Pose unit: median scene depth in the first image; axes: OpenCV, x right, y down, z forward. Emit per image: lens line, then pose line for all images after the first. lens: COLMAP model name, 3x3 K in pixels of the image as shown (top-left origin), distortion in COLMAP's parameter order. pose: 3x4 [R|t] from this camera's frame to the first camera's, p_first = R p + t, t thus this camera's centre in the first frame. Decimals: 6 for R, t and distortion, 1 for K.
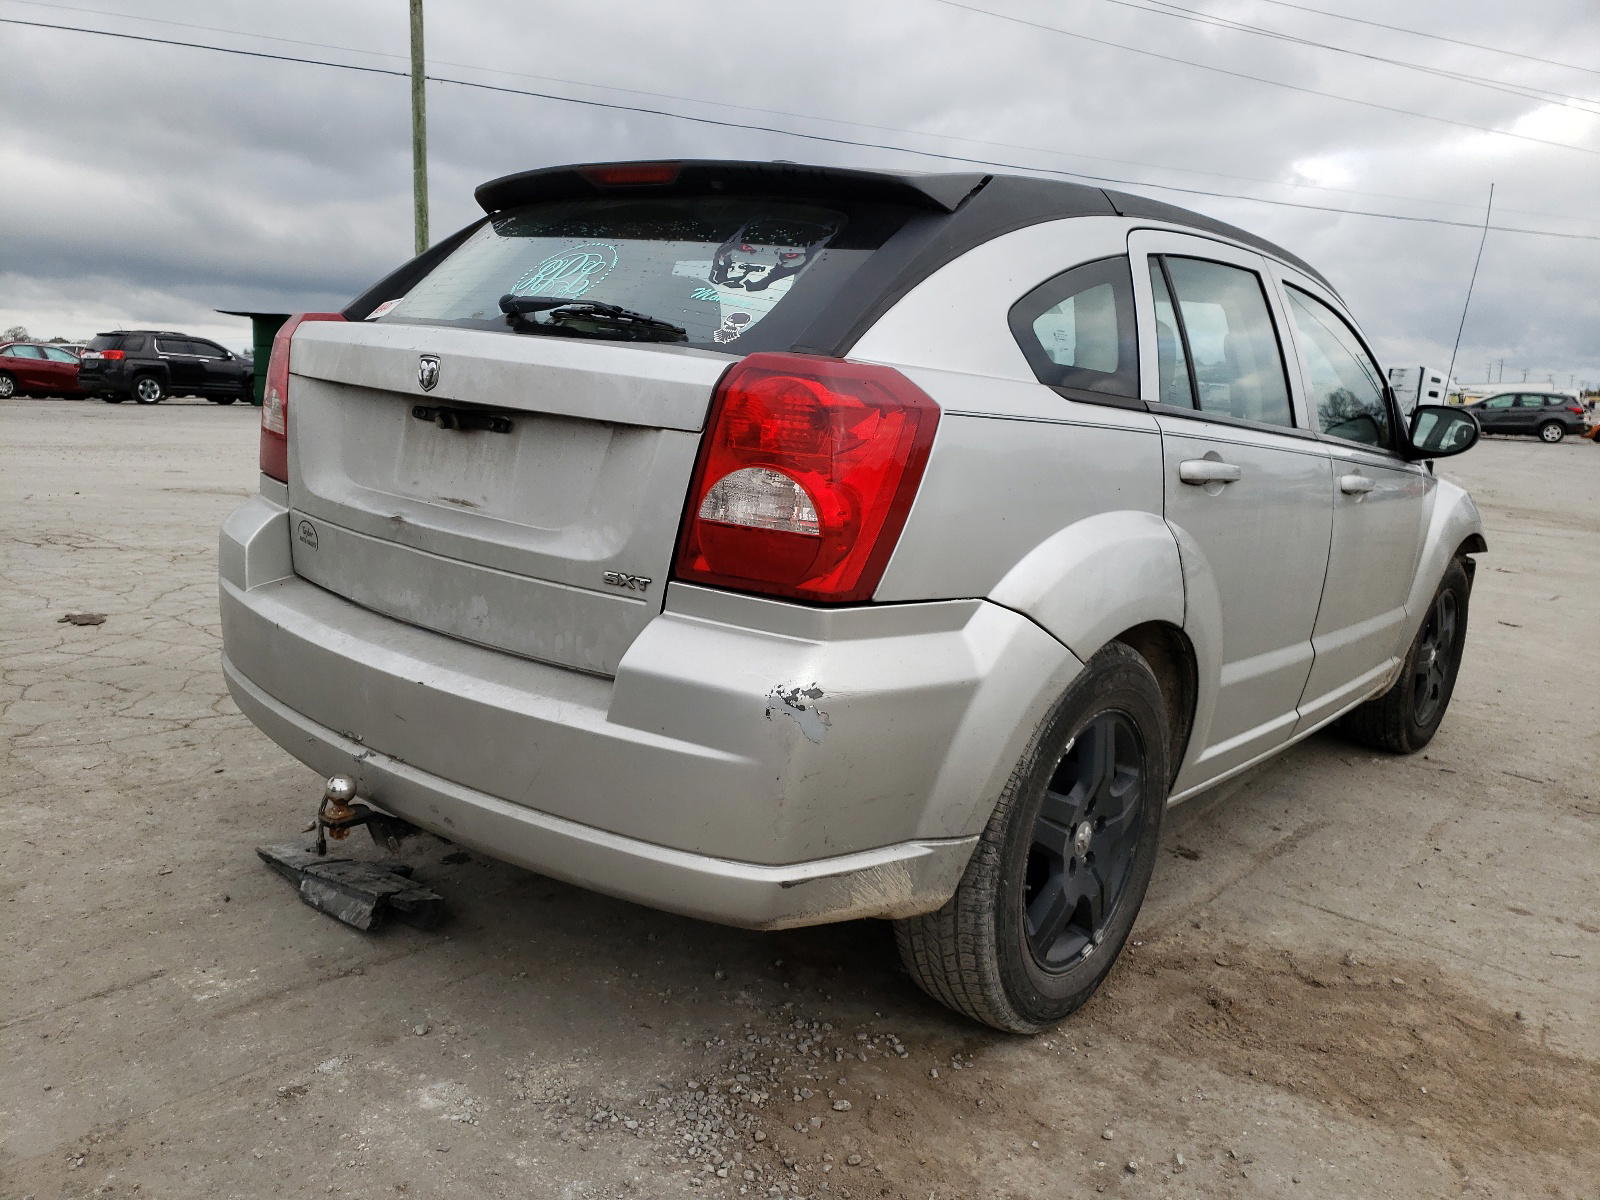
lens RADIAL K [[1226.4, 0, 800.0], [0, 1226.4, 600.0], [0, 0, 1]] dist [-0.000737, -0.001200]
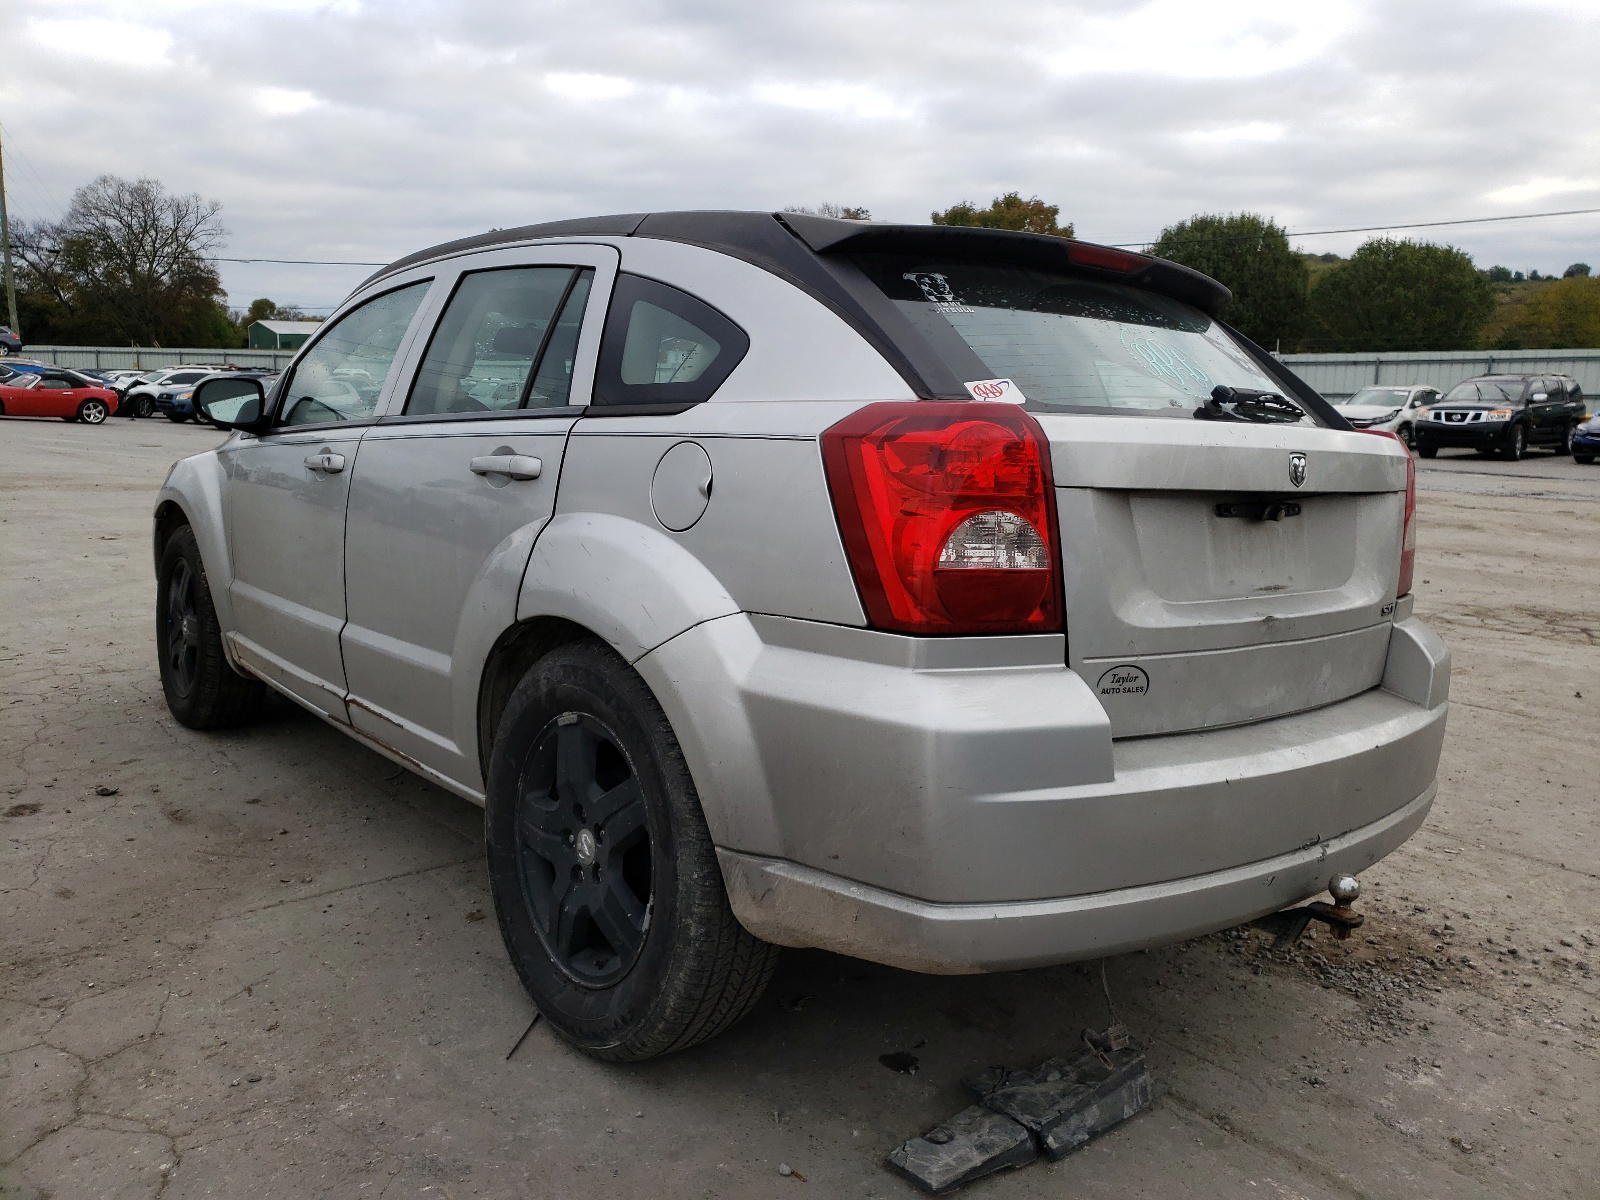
lens RADIAL K [[1187.5, 0, 800.0], [0, 1187.5, 600.0], [0, 0, 1]] dist [0.038213, 0.000998]
pose [[0.230188, -0.203144, 0.951707, -1.305778], [0.169387, 0.971404, 0.166379, -0.299957], [-0.958291, 0.122908, 0.258015, 1.097621]]
